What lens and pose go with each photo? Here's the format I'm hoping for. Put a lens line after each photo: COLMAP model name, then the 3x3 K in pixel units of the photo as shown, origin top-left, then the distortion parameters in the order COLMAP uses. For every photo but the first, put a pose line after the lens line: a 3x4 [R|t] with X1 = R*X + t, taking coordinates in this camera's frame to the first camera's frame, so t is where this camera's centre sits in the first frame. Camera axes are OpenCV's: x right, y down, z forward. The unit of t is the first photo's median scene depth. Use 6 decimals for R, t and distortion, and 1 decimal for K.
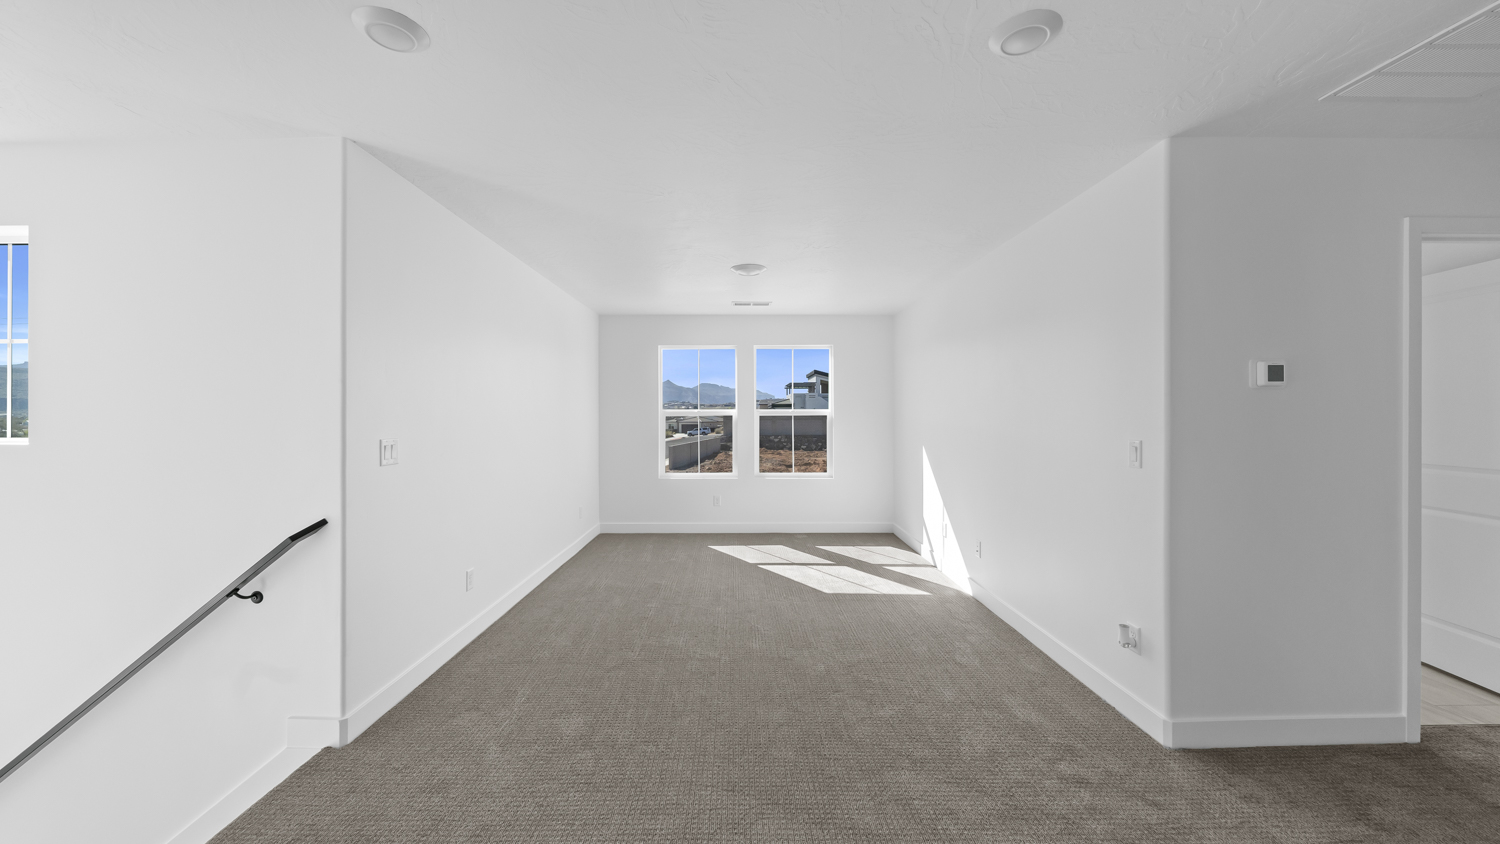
lens RADIAL K [[518.9, 0, 744.5], [0, 518.9, 422.3], [0, 0, 1]] dist [0.007937, -0.008147]
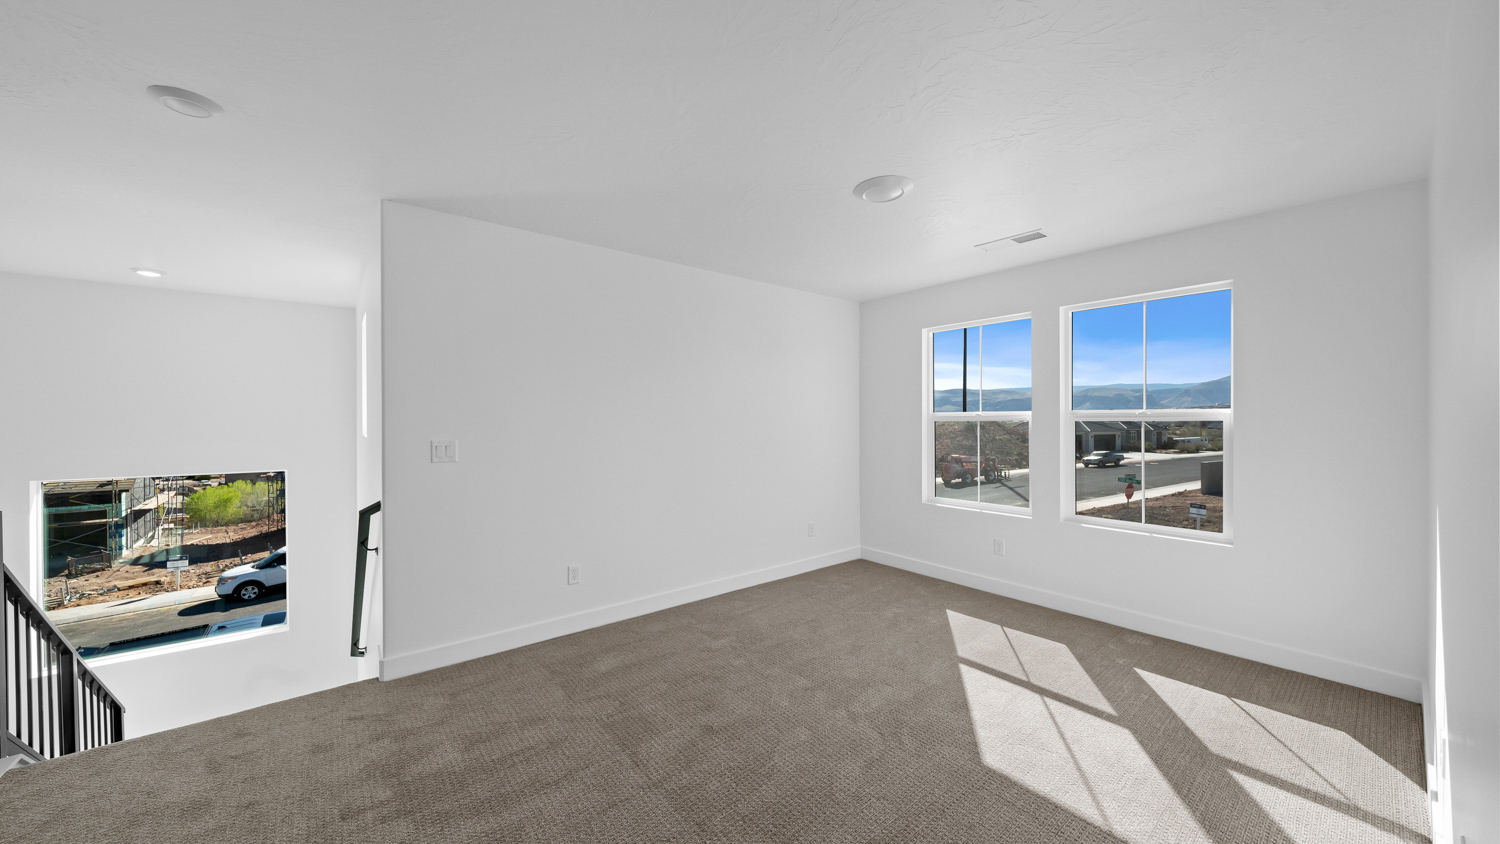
lens RADIAL K [[520.9, 0, 743.3], [0, 520.9, 418.9], [0, 0, 1]] dist [0.005599, -0.005254]
pose [[0.618241, -0.001706, -0.785987, 0.273606], [-0.009834, 0.999903, -0.009906, -0.004953], [0.785927, 0.013854, 0.618164, 0.316160]]
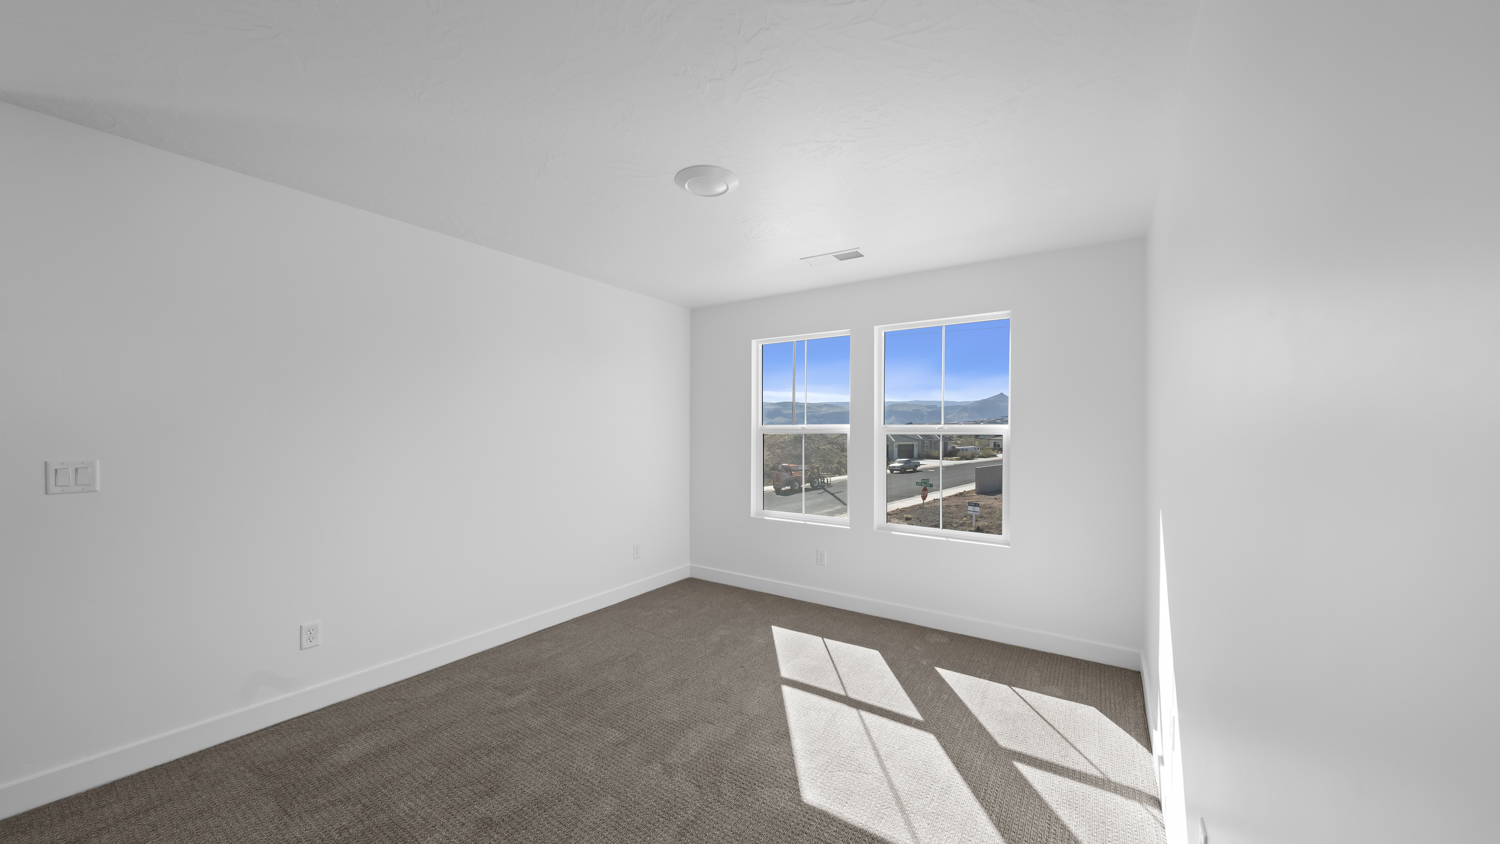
lens RADIAL K [[520.9, 0, 743.3], [0, 520.9, 418.9], [0, 0, 1]] dist [0.005599, -0.005254]
pose [[0.825484, -0.006489, -0.564388, 0.251642], [-0.014160, 0.999381, -0.032201, -0.008690], [0.564247, 0.034573, 0.824882, 0.365148]]
